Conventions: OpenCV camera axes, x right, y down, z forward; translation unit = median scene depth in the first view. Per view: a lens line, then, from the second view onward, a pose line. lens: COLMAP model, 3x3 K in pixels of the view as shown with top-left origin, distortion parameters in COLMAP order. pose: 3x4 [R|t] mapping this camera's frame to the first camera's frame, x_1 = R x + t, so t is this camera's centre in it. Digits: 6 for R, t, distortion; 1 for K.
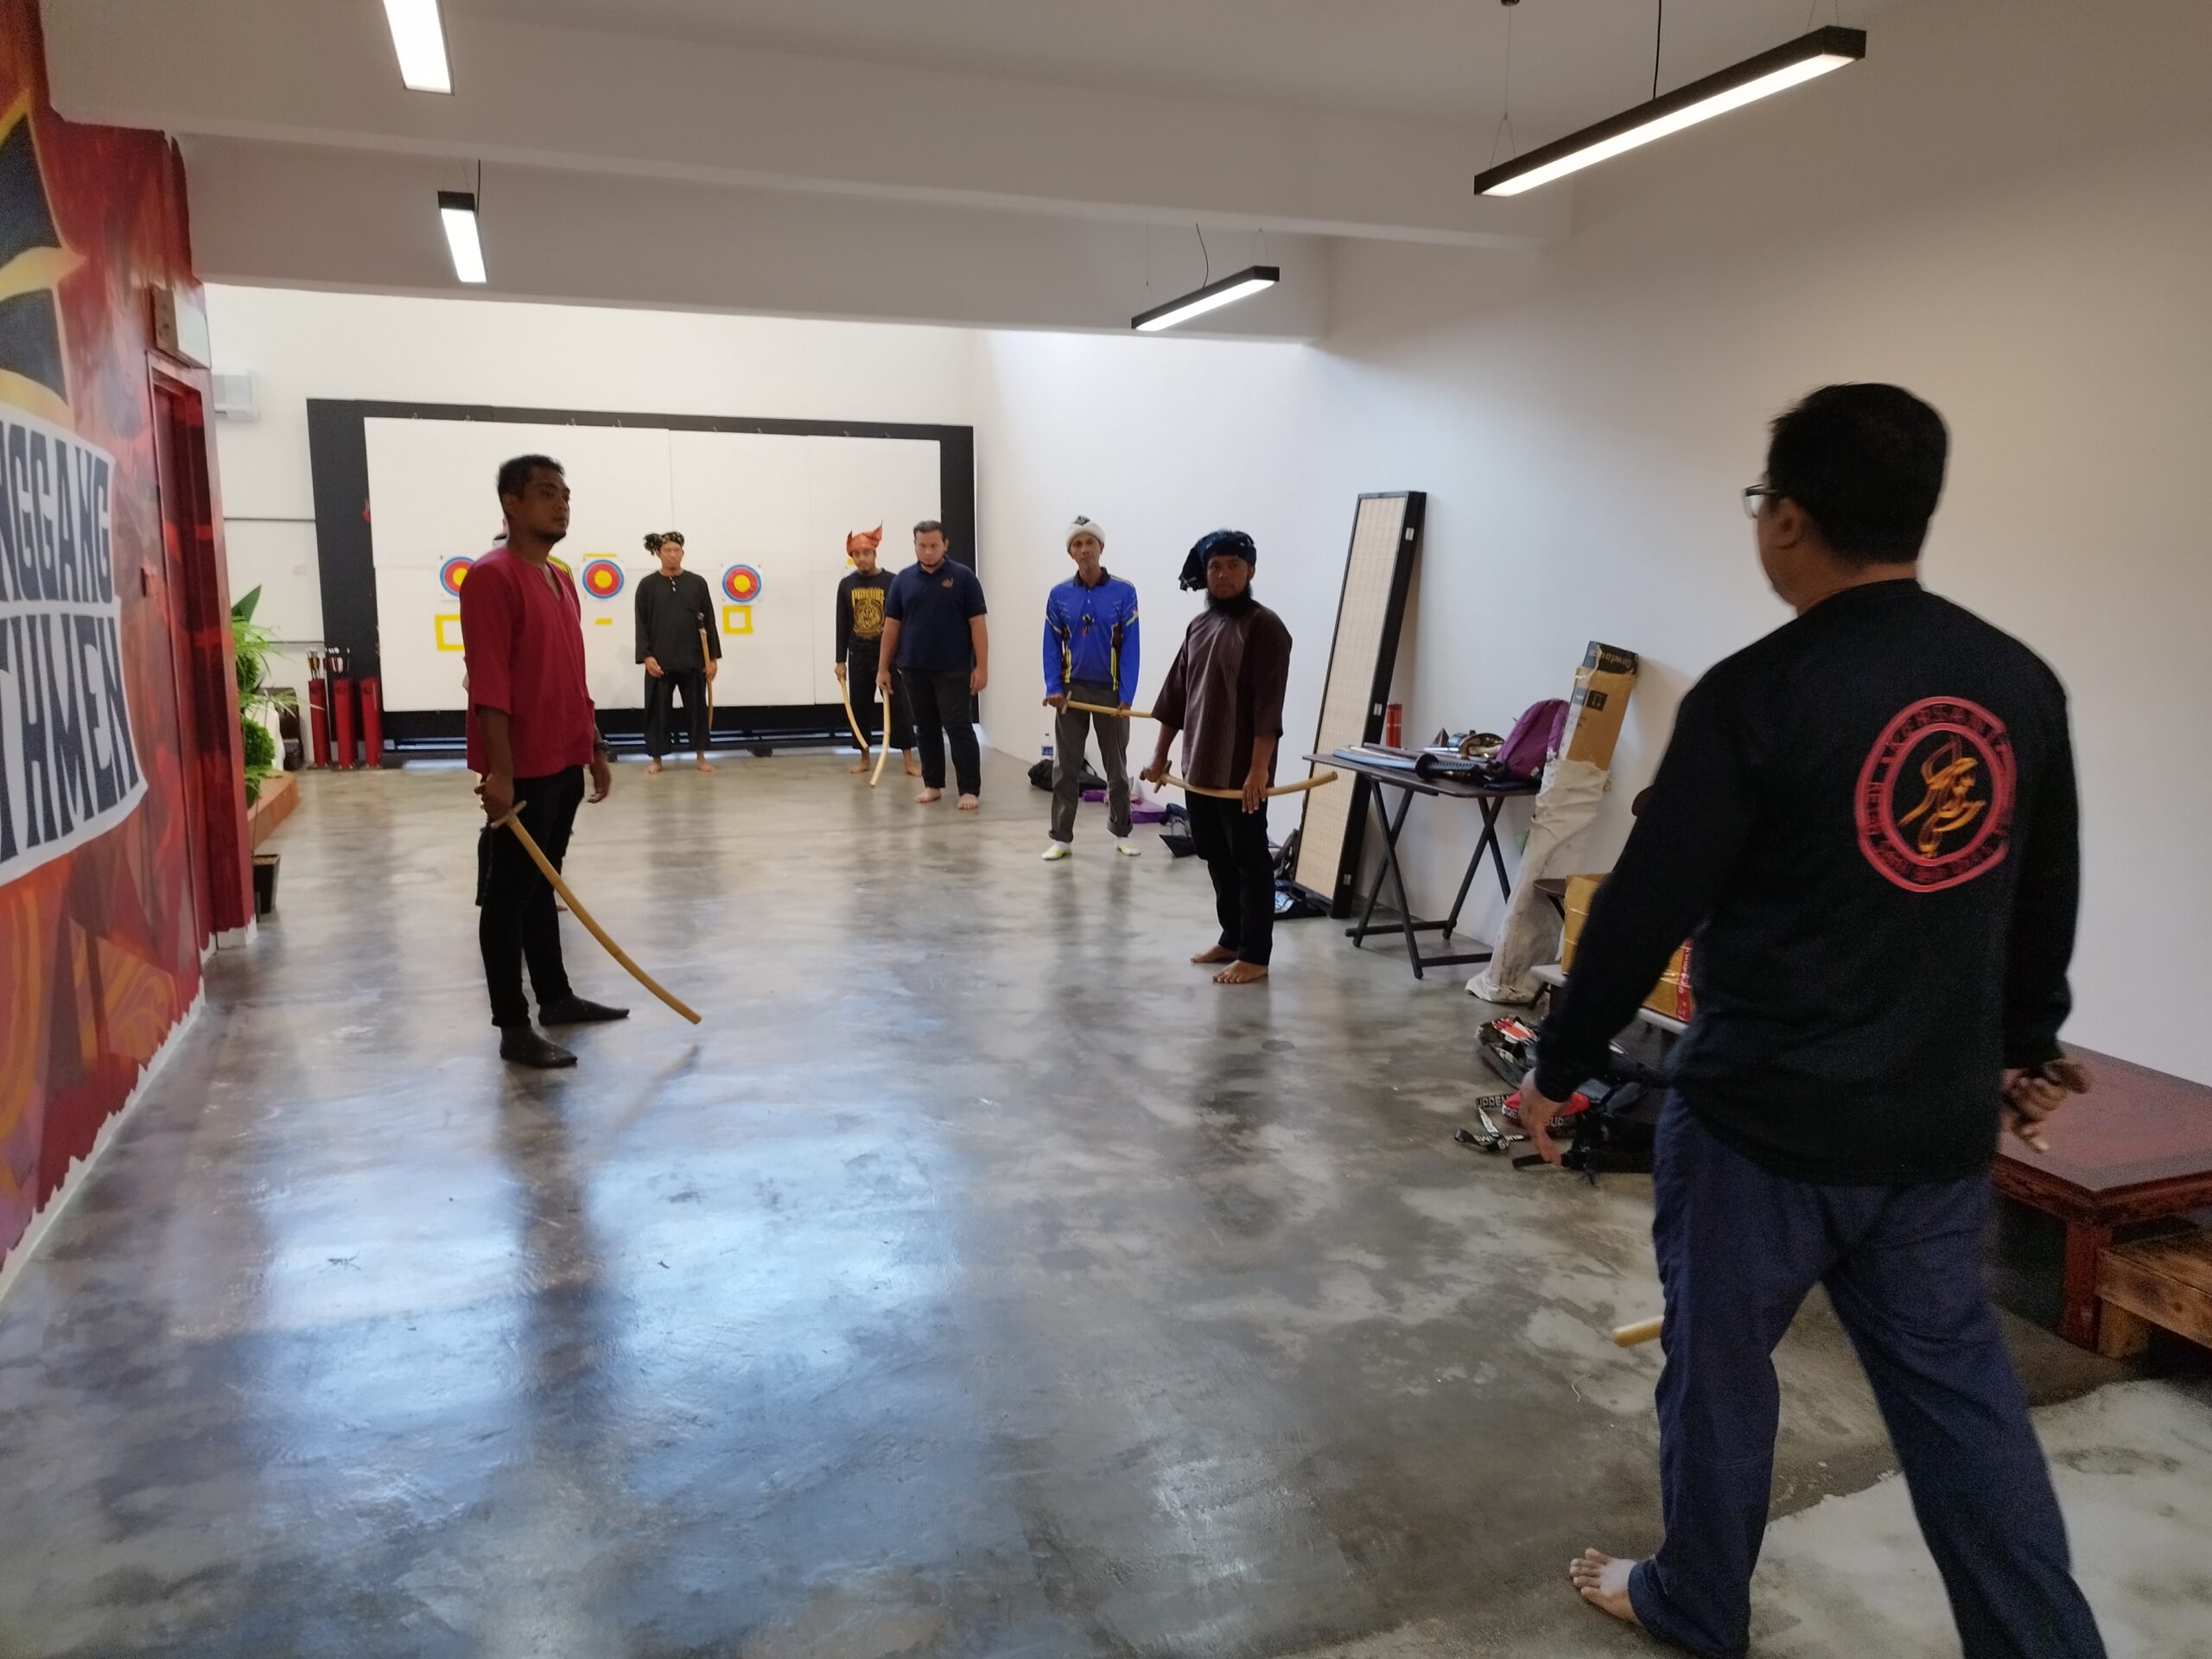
lens RADIAL K [[1587.6, 0, 1107.3], [0, 1587.6, 820.0], [0, 0, 1]] dist [0.028636, -0.016556]
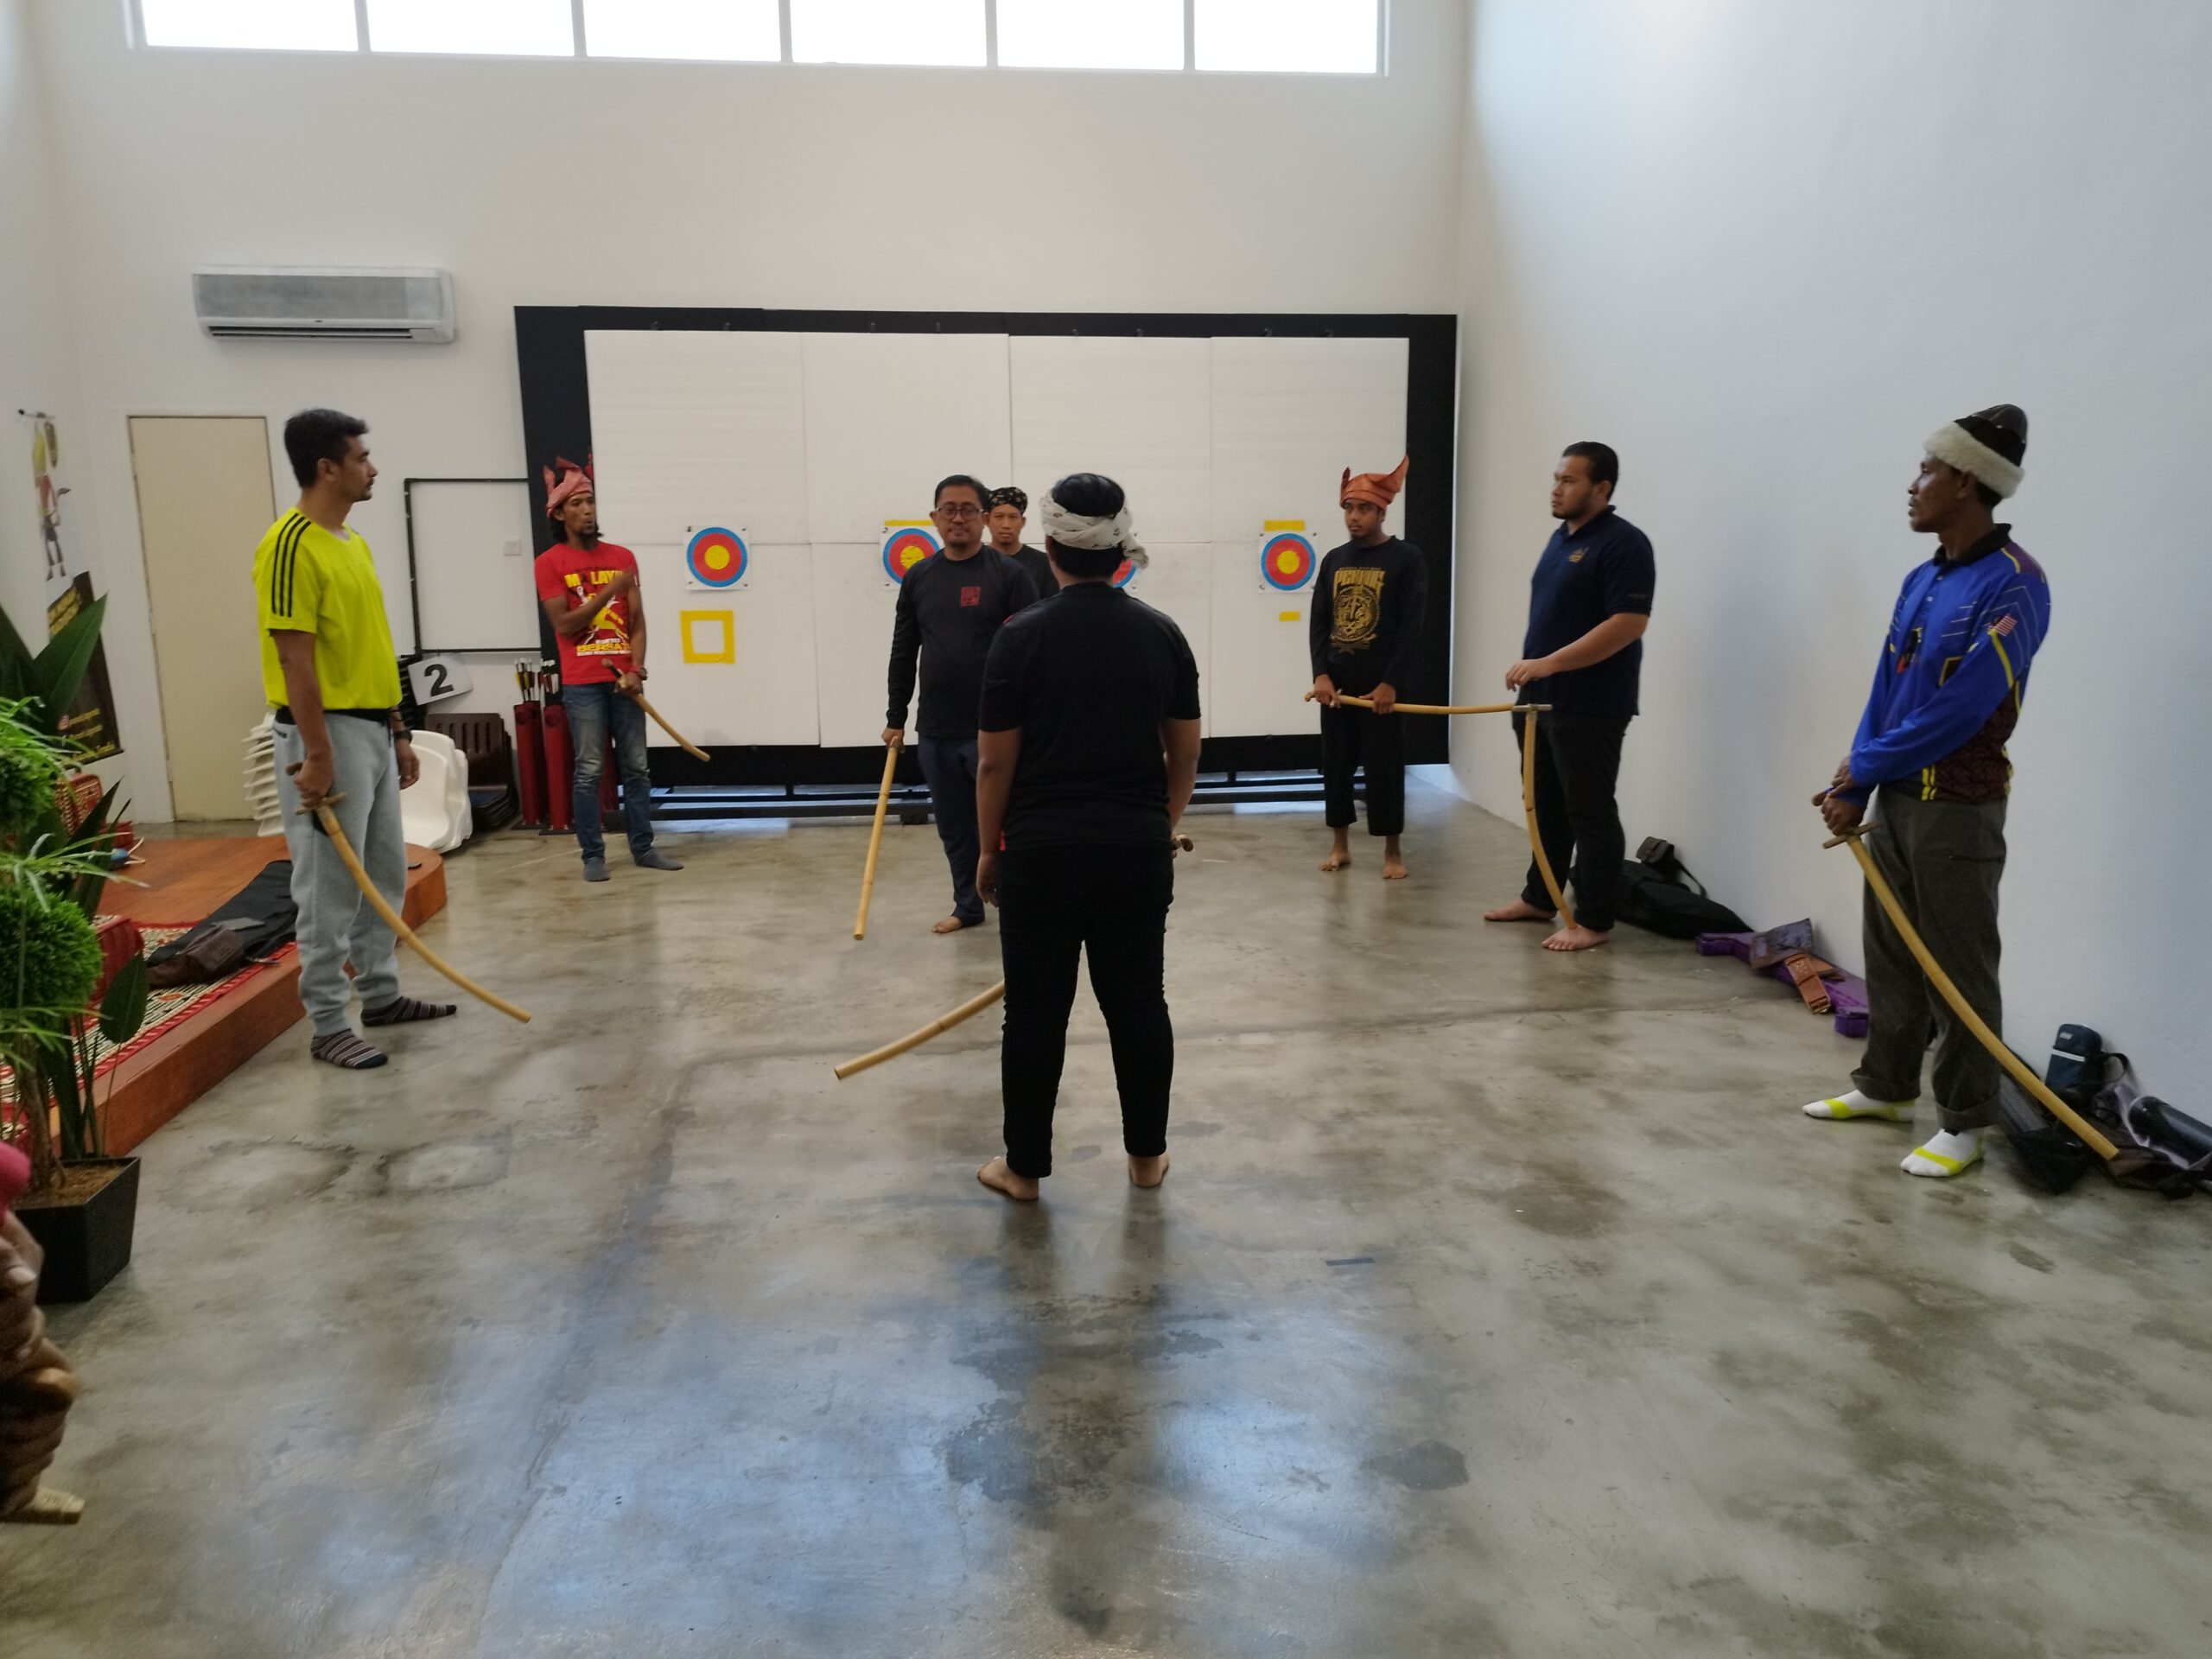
lens RADIAL K [[1587.6, 0, 1085.3], [0, 1587.6, 814.4], [0, 0, 1]] dist [0.028636, -0.016556]
pose [[0.977773, 0.020562, -0.208654, -0.099037], [-0.018067, 0.999741, 0.013855, -0.051775], [0.208884, -0.009778, 0.977891, 0.347792]]
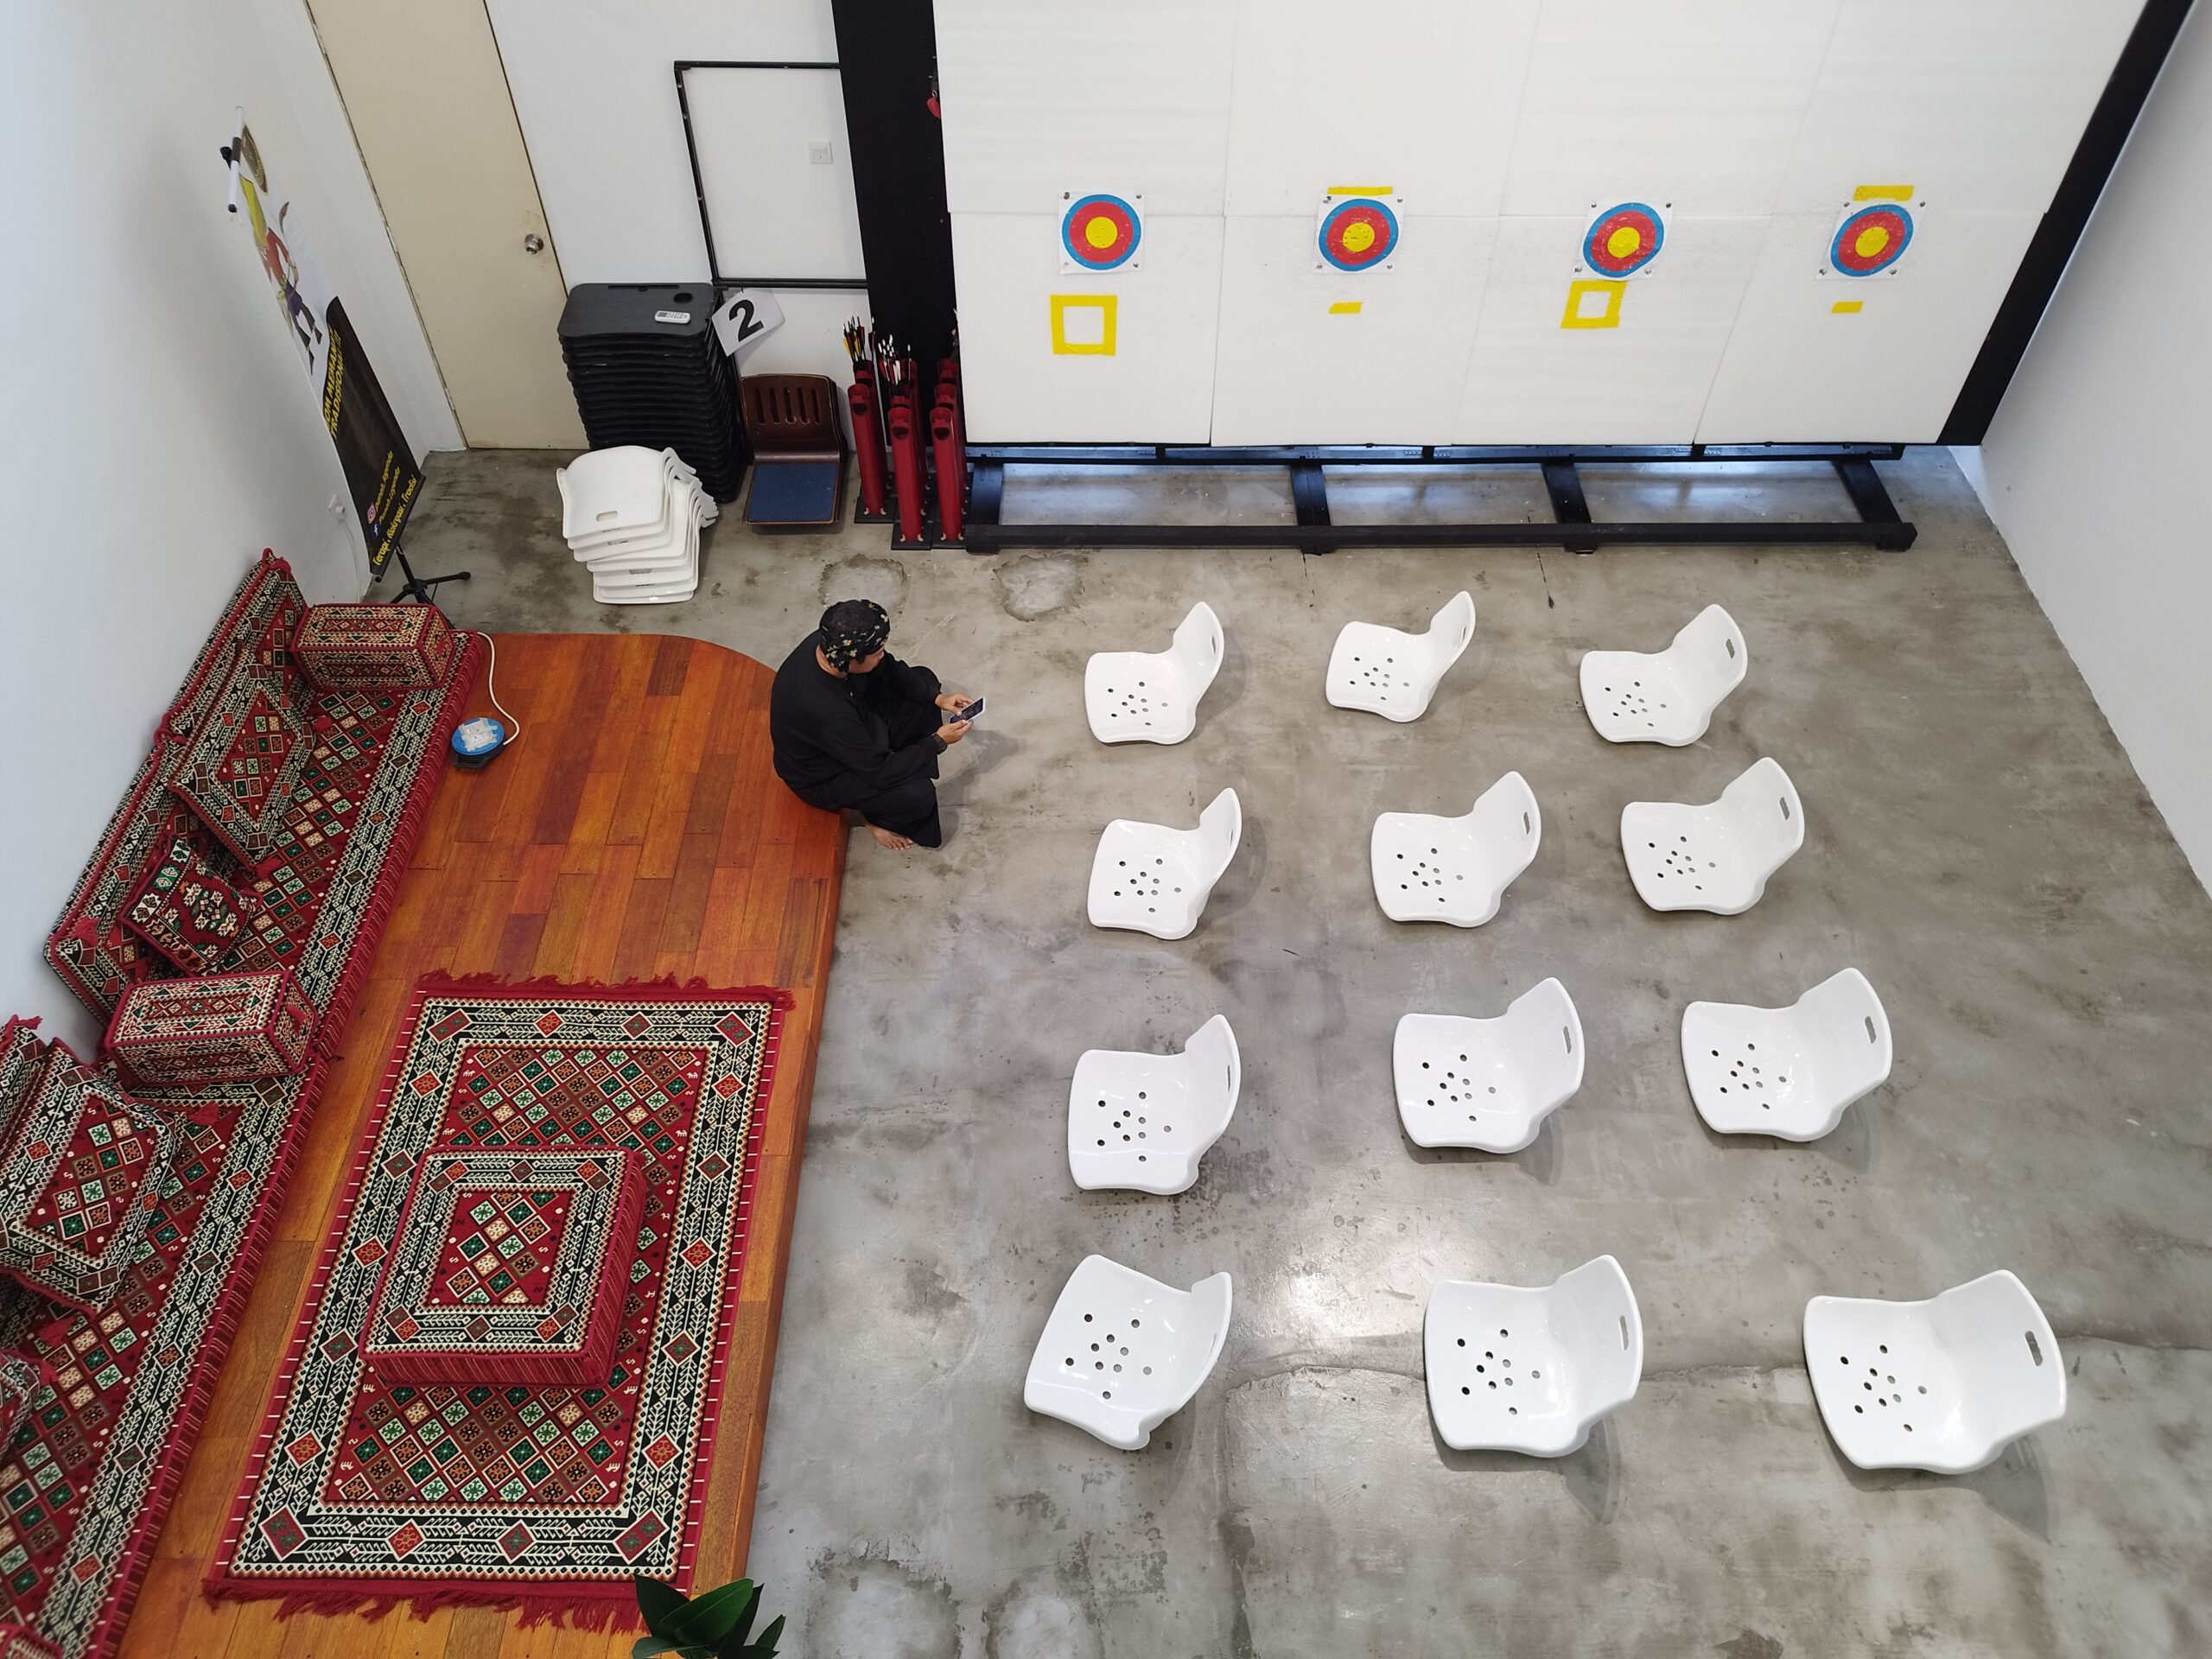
lens RADIAL K [[1587.6, 0, 1109.9], [0, 1587.6, 828.6], [0, 0, 1]] dist [0.028636, -0.016556]
pose [[0.951934, 0.227419, -0.205187, -0.245754], [-0.045407, 0.767256, 0.639731, -0.329879], [0.302918, -0.599665, 0.740704, 0.487364]]
